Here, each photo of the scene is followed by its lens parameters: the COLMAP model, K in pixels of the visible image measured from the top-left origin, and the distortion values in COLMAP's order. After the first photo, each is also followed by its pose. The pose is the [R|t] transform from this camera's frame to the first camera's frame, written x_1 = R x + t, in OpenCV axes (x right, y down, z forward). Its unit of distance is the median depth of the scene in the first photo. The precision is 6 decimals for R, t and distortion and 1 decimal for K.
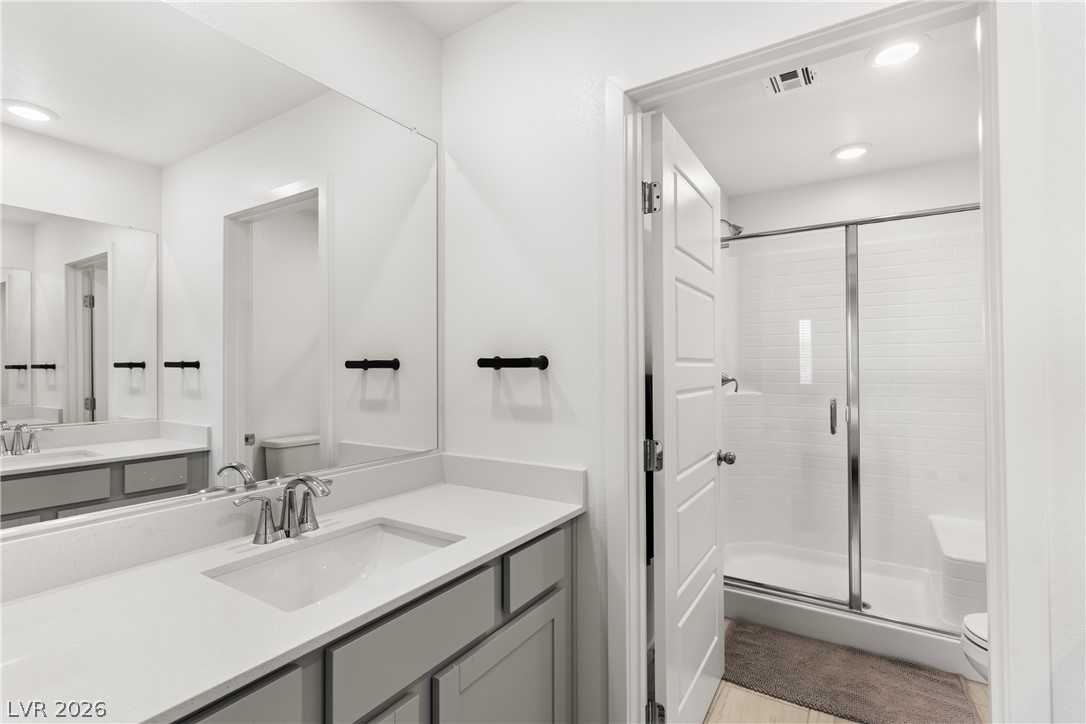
lens RADIAL K [[514.2, 0, 537.8], [0, 514.2, 363.0], [0, 0, 1]] dist [0.001423, 0.001174]
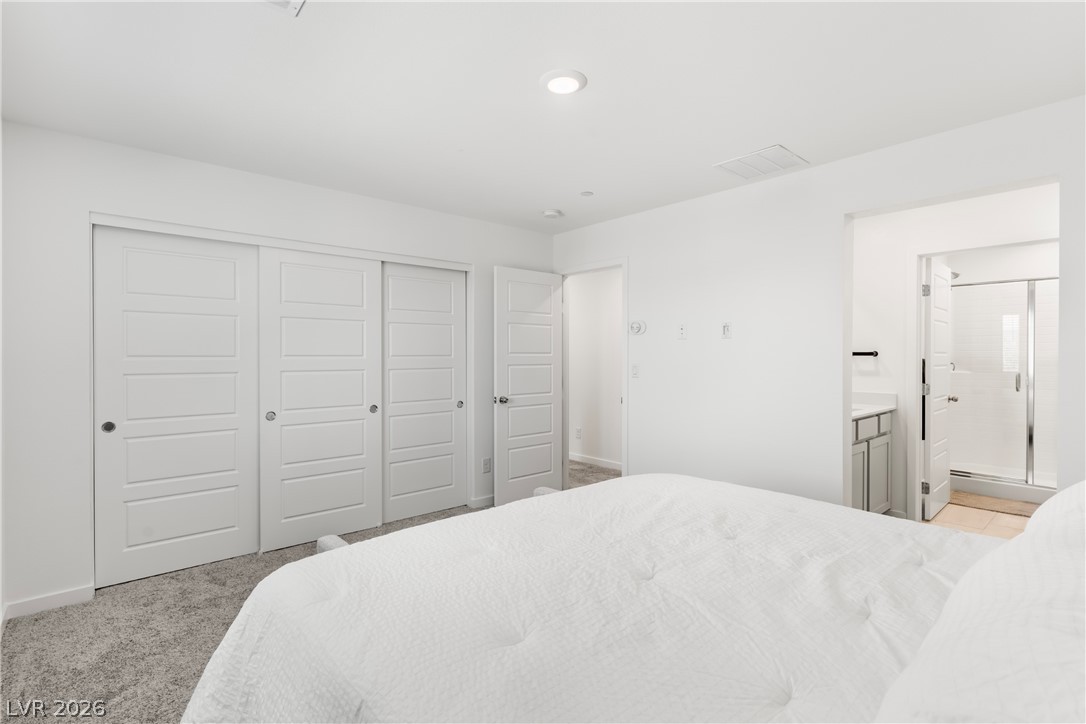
lens RADIAL K [[514.2, 0, 534.9], [0, 514.2, 363.4], [0, 0, 1]] dist [0.001423, 0.001174]
pose [[0.962070, 0.006258, -0.272730, -0.813632], [-0.001186, 0.999823, 0.018760, 0.001596], [0.272799, -0.017725, 0.961908, -1.720455]]
